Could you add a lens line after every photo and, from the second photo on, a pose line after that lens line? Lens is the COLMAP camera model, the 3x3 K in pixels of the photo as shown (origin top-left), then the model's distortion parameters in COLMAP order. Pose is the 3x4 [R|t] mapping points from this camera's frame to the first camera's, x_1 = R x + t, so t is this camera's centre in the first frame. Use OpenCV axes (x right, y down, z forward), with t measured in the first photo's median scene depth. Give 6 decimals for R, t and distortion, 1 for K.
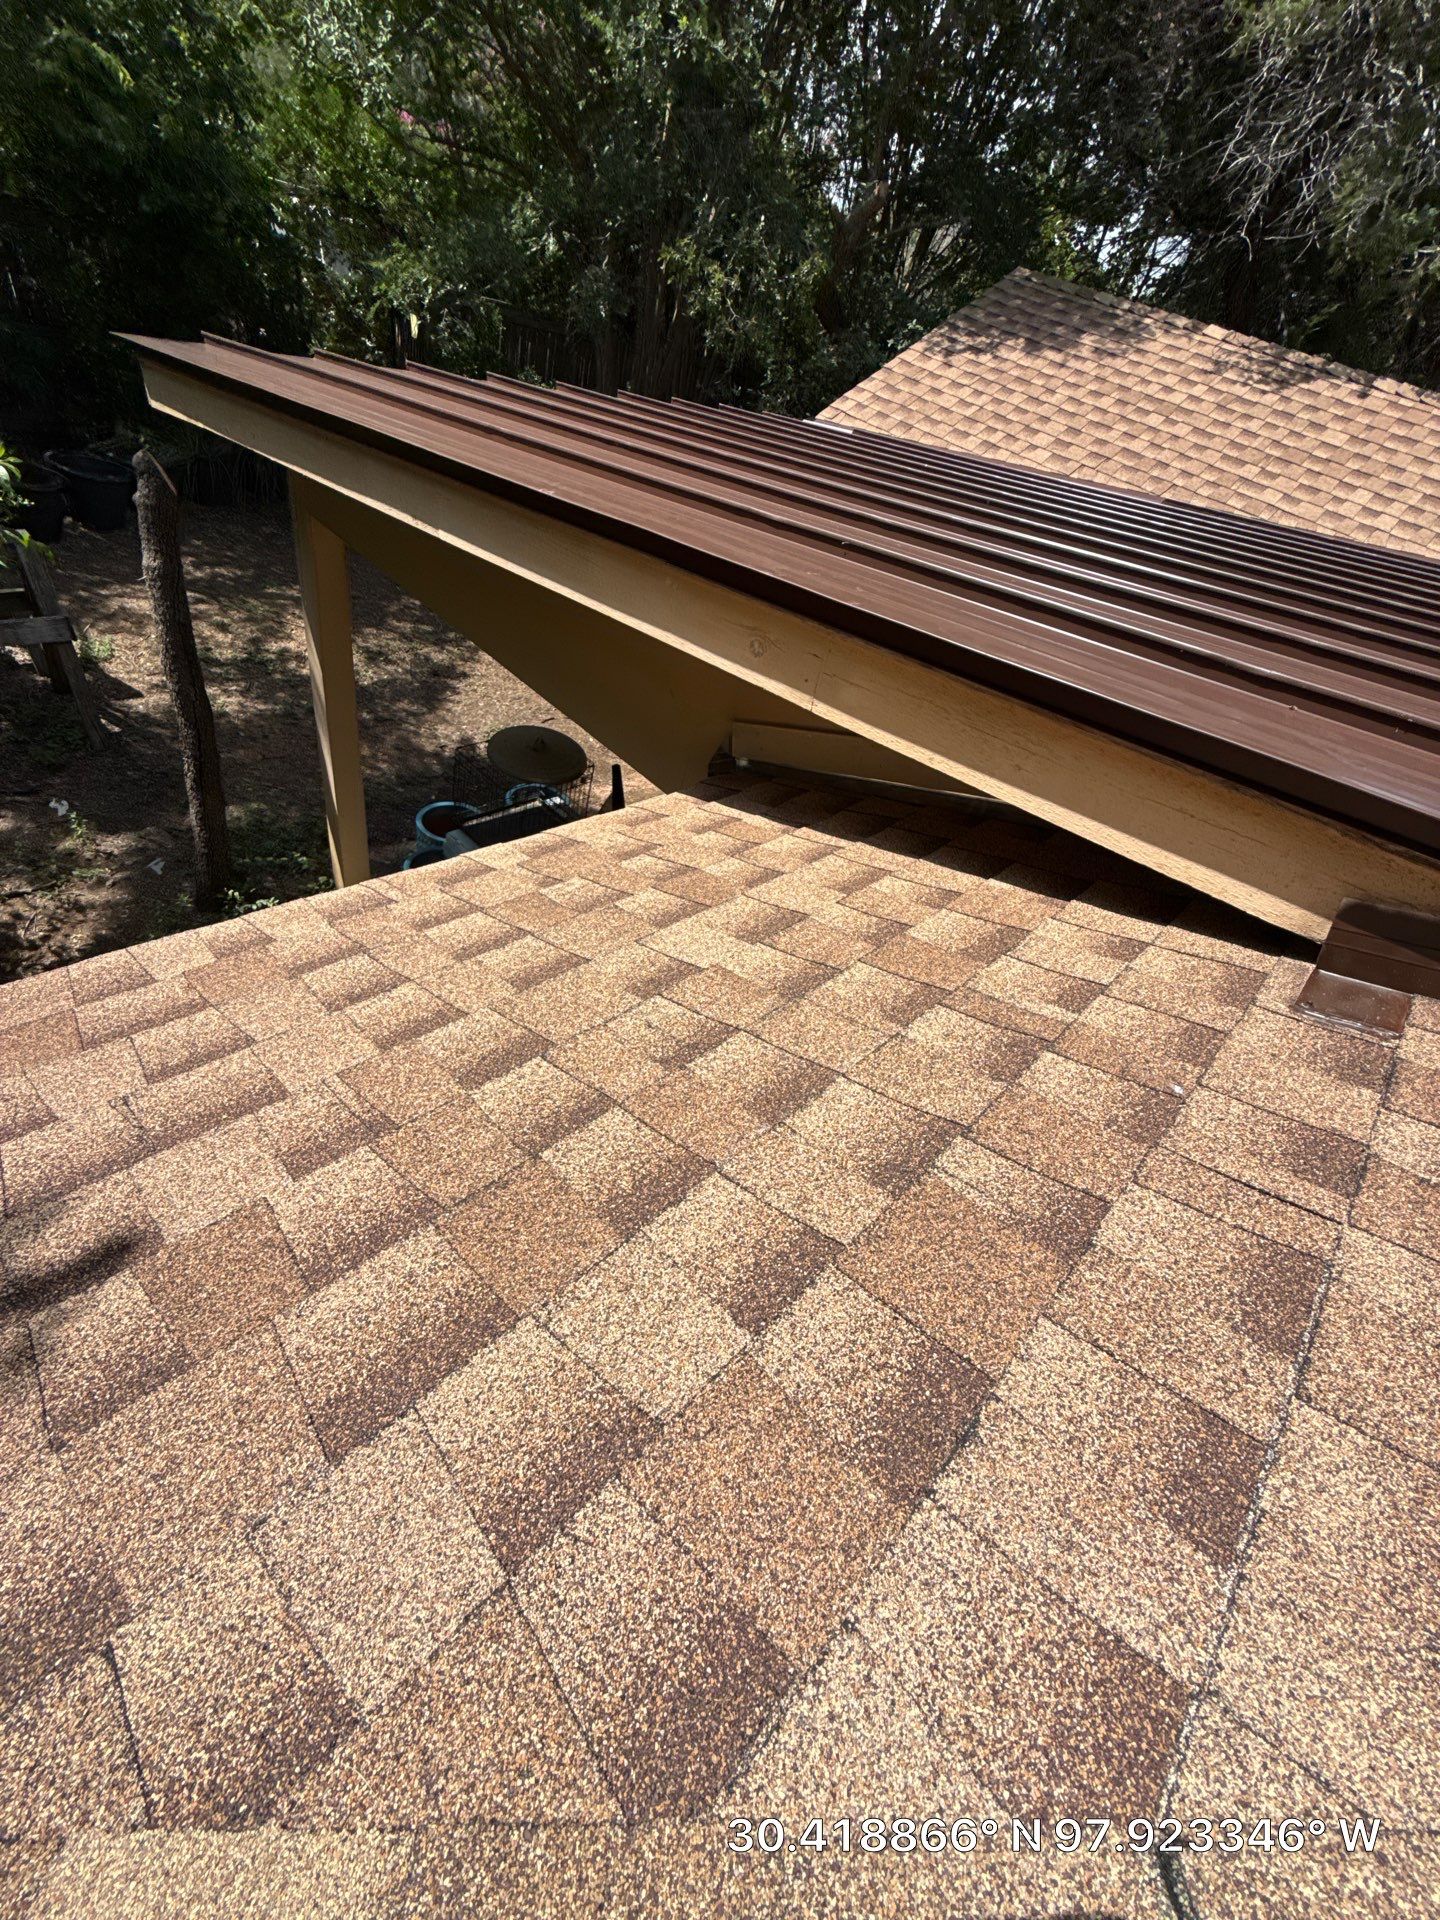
lens RADIAL K [[767.0, 0, 720.0], [0, 767.0, 960.0], [0, 0, 1]] dist [-0.001305, 0.001593]
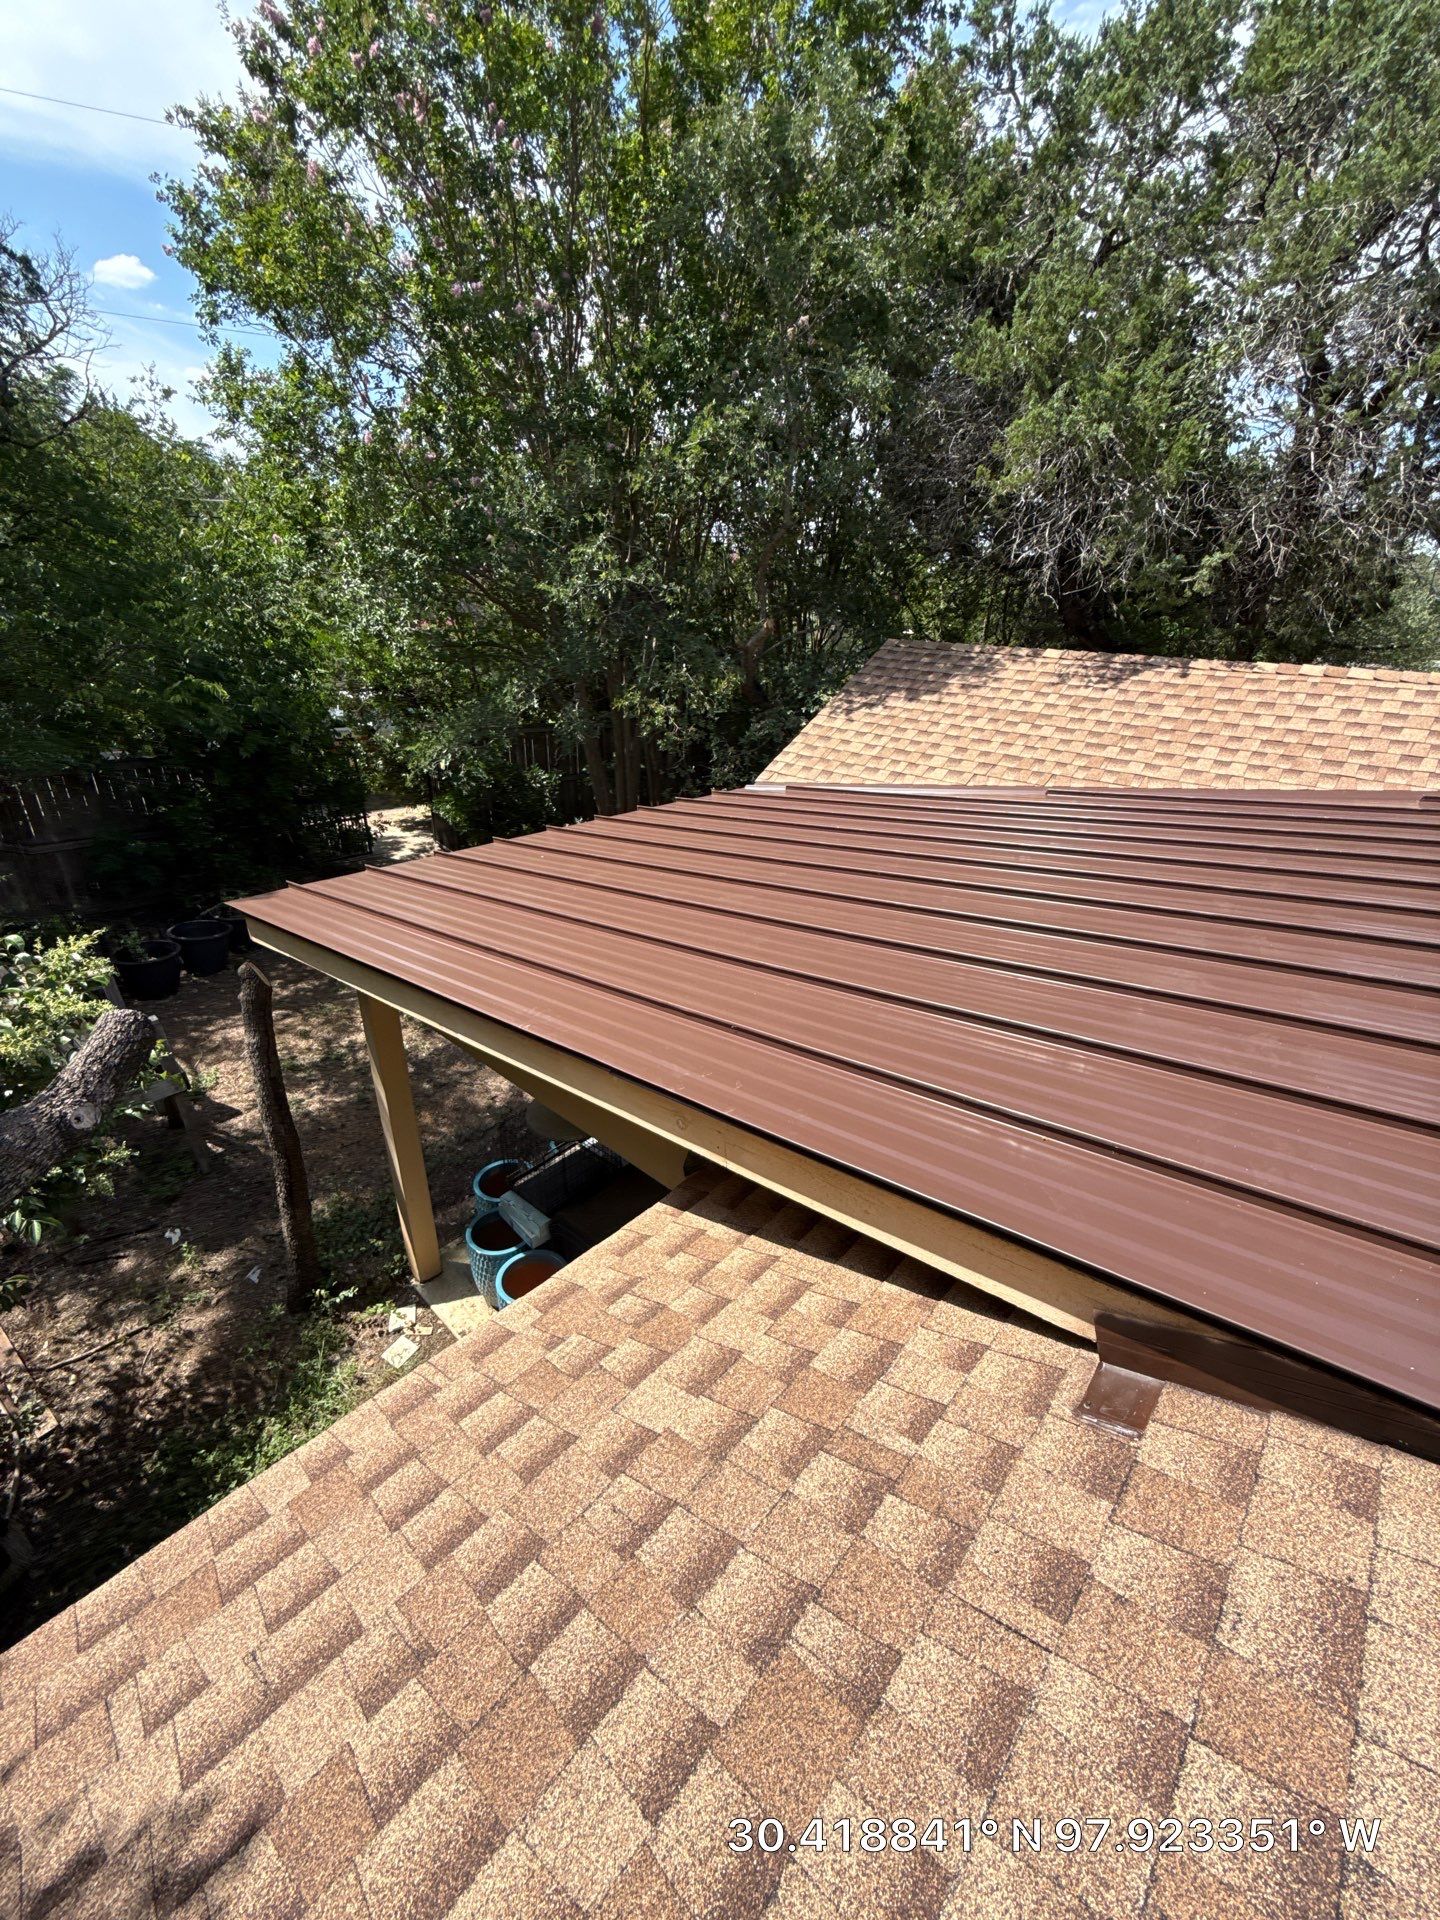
lens RADIAL K [[767.0, 0, 720.0], [0, 767.0, 960.0], [0, 0, 1]] dist [-0.001305, 0.001593]
pose [[0.975764, -0.213682, -0.047165, 0.203517], [0.189370, 0.932576, -0.307311, -0.207505], [0.109652, 0.290932, 0.950440, -0.313416]]
